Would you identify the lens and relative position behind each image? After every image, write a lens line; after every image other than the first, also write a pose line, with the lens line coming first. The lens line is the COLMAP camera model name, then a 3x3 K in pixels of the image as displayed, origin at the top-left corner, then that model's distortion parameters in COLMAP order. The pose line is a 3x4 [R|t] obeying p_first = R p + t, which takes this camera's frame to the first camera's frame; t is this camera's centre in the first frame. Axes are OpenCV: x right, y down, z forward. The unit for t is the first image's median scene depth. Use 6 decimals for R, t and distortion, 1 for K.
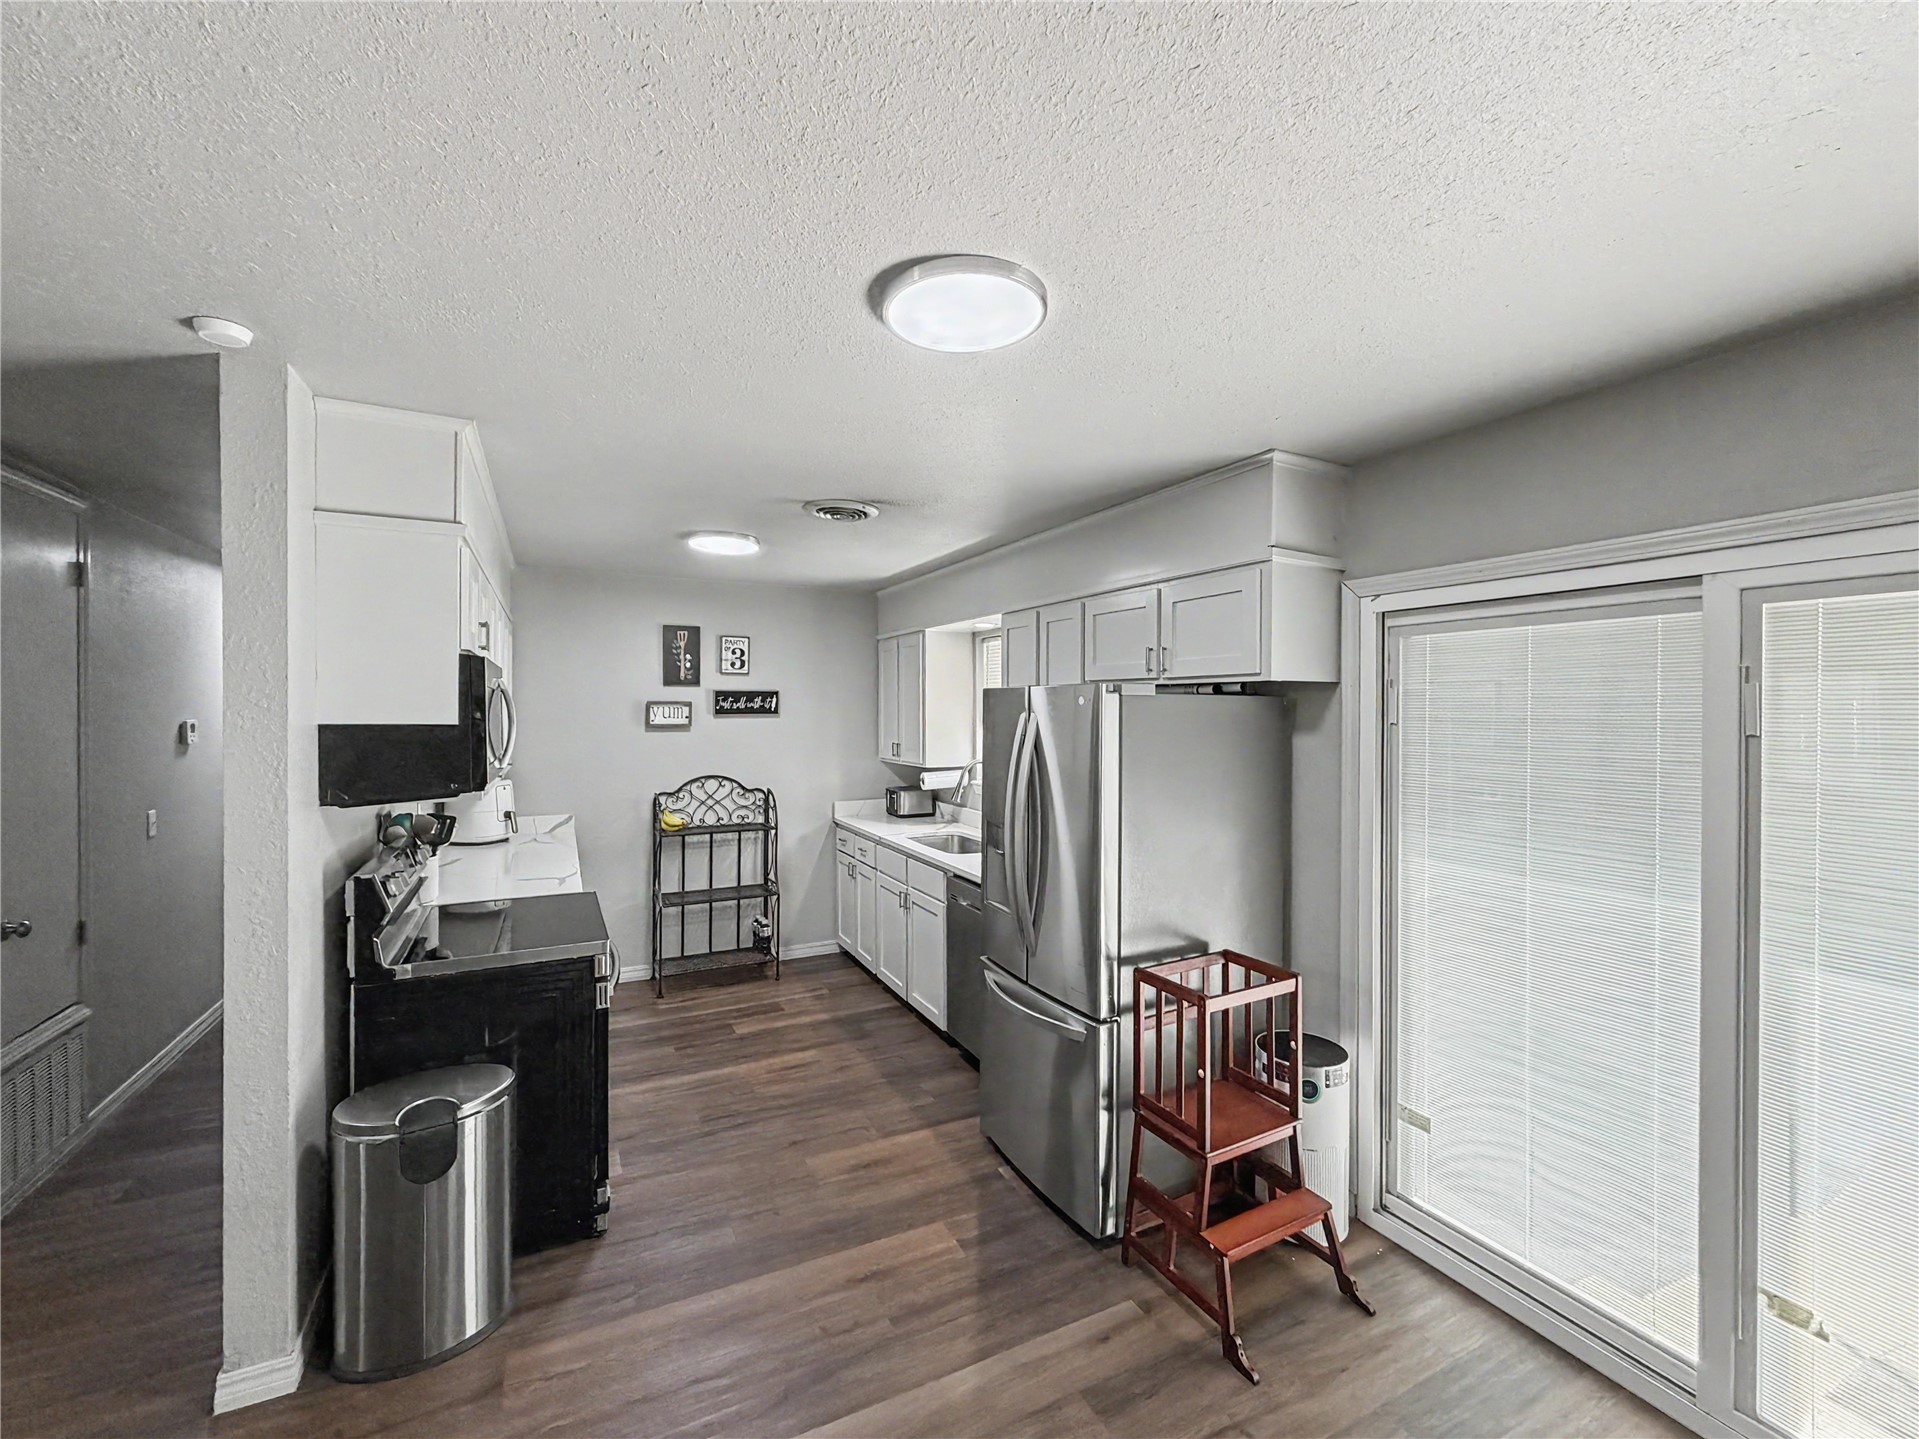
lens RADIAL K [[788.6, 0, 956.0], [0, 788.6, 711.5], [0, 0, 1]] dist [-0.001943, -0.000100]
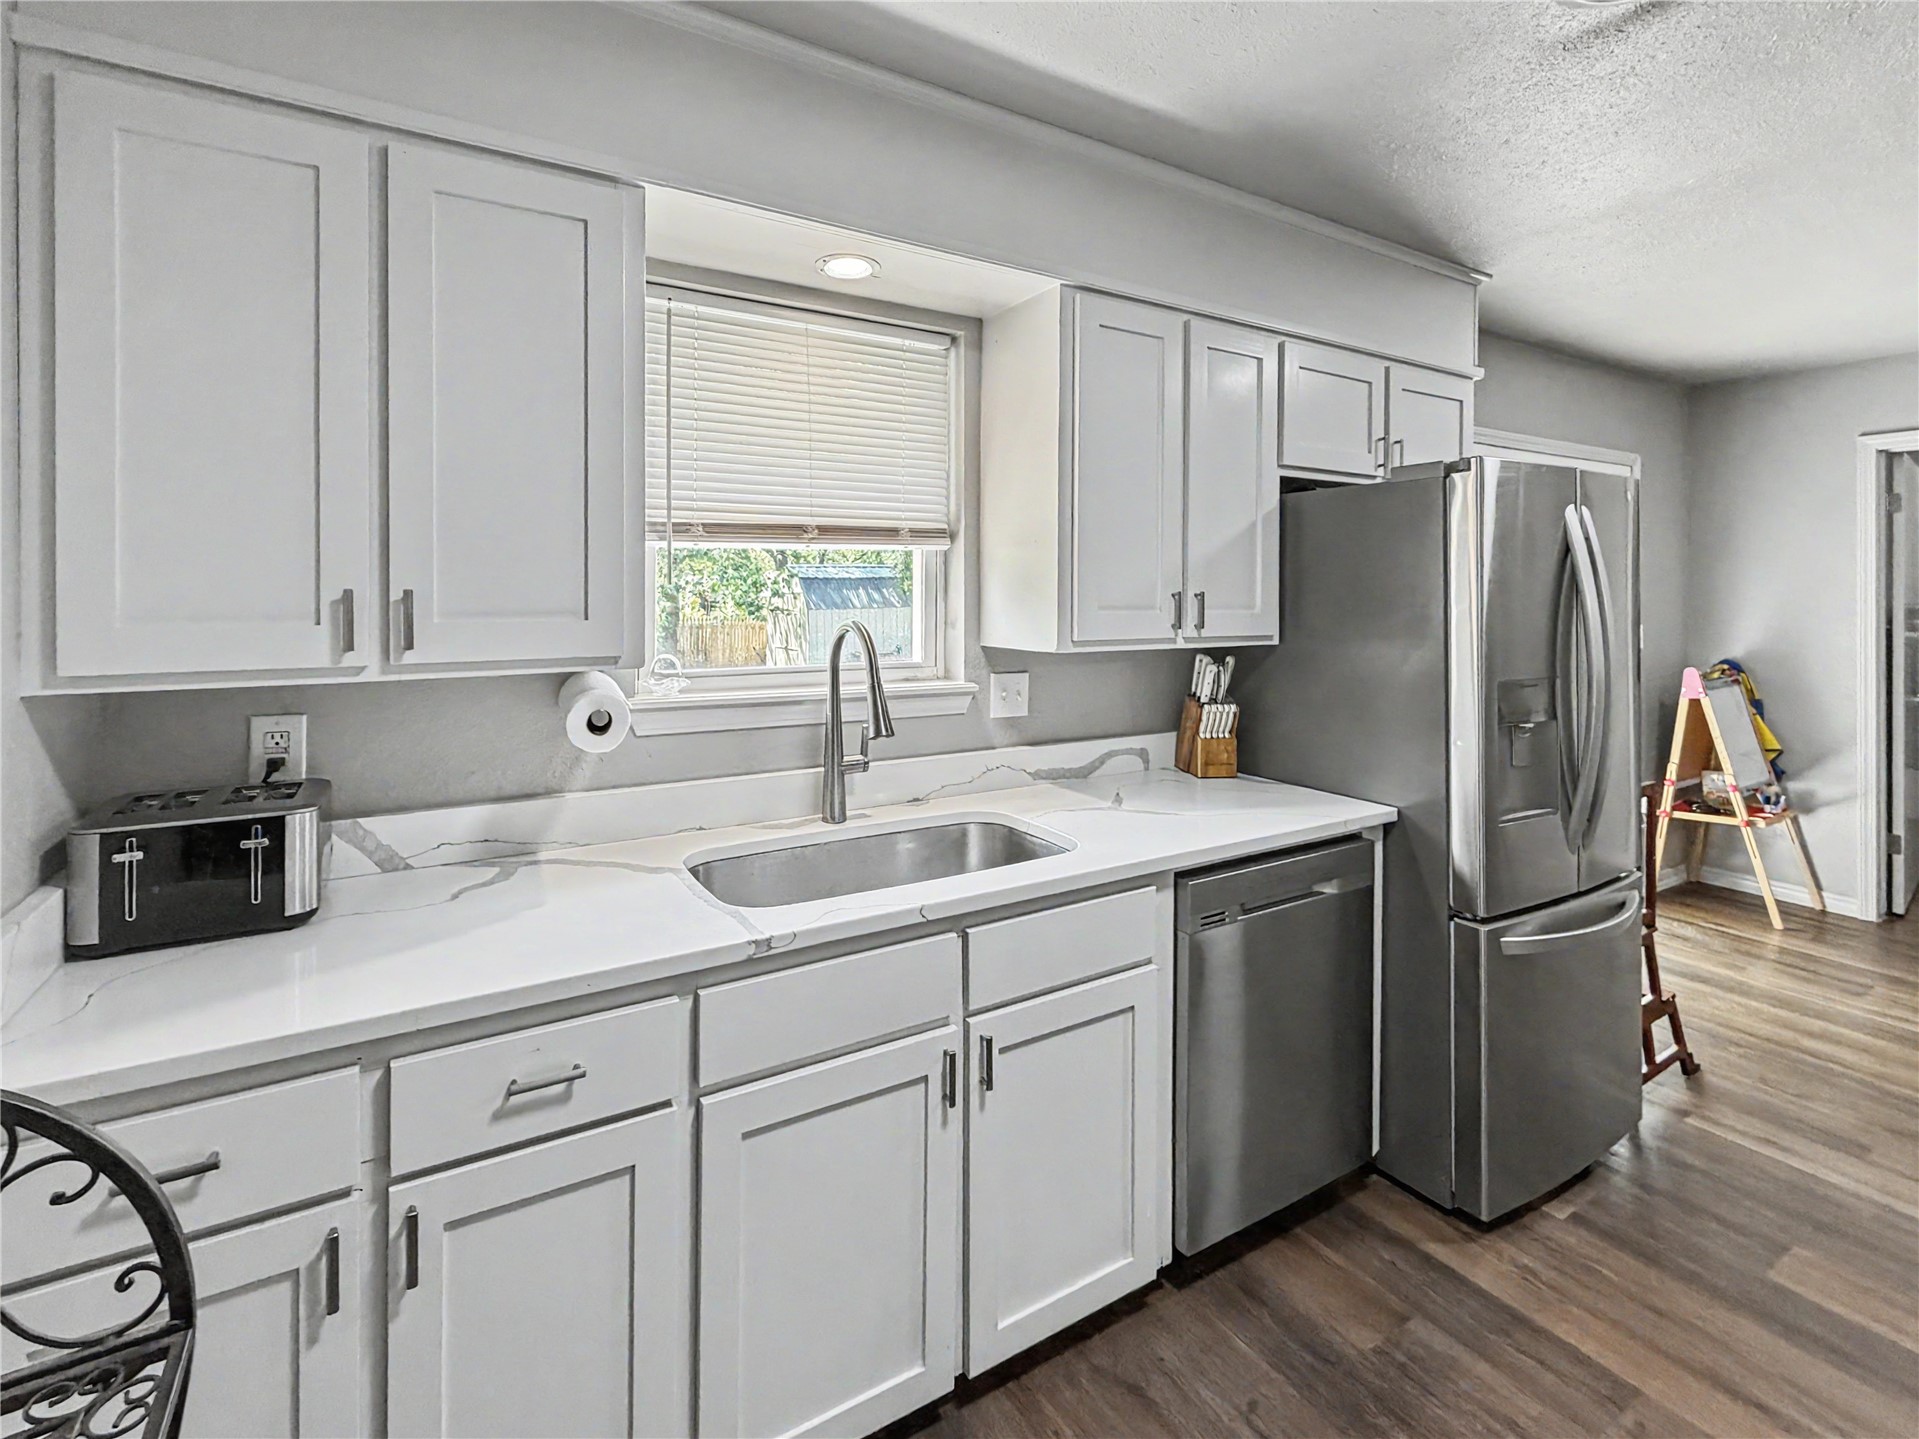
lens RADIAL K [[874.8, 0, 955.3], [0, 874.8, 593.6], [0, 0, 1]] dist [-0.000123, -0.000055]
pose [[-0.068696, 0.000967, 0.997637, -0.355233], [0.005877, 0.999983, -0.000564, 0.043498], [-0.997620, 0.005824, -0.068701, 0.887735]]
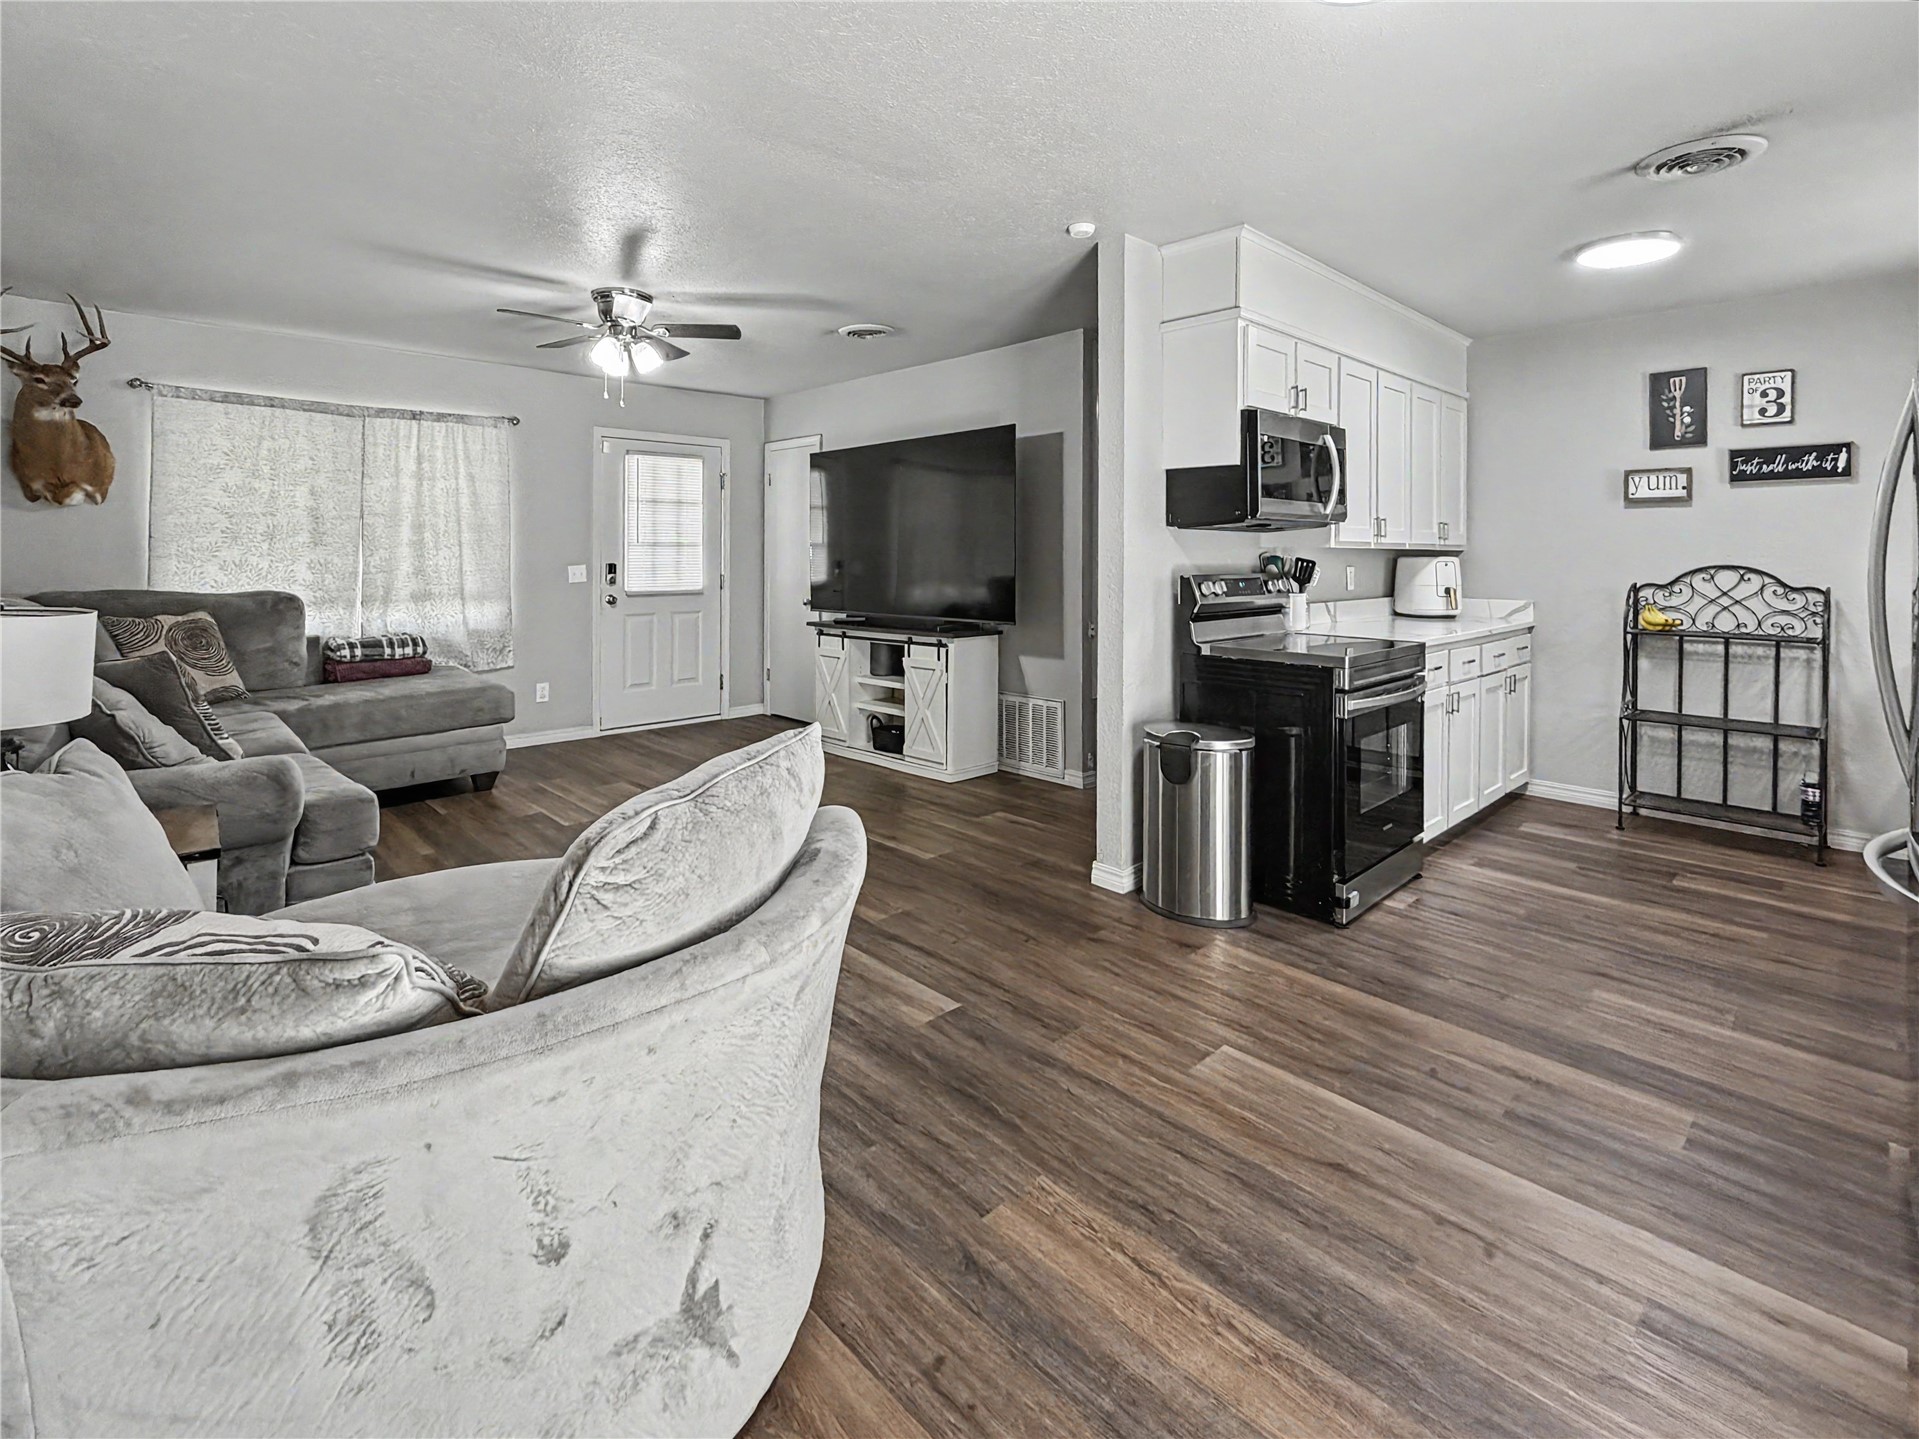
lens RADIAL K [[905.2, 0, 958.4], [0, 905.2, 546.2], [0, 0, 1]] dist [0.001389, -0.000799]
pose [[0.292376, -0.007219, -0.956276, 0.293888], [-0.006680, 0.999932, -0.009591, 0.076814], [0.956280, 0.009192, 0.292308, 0.062728]]
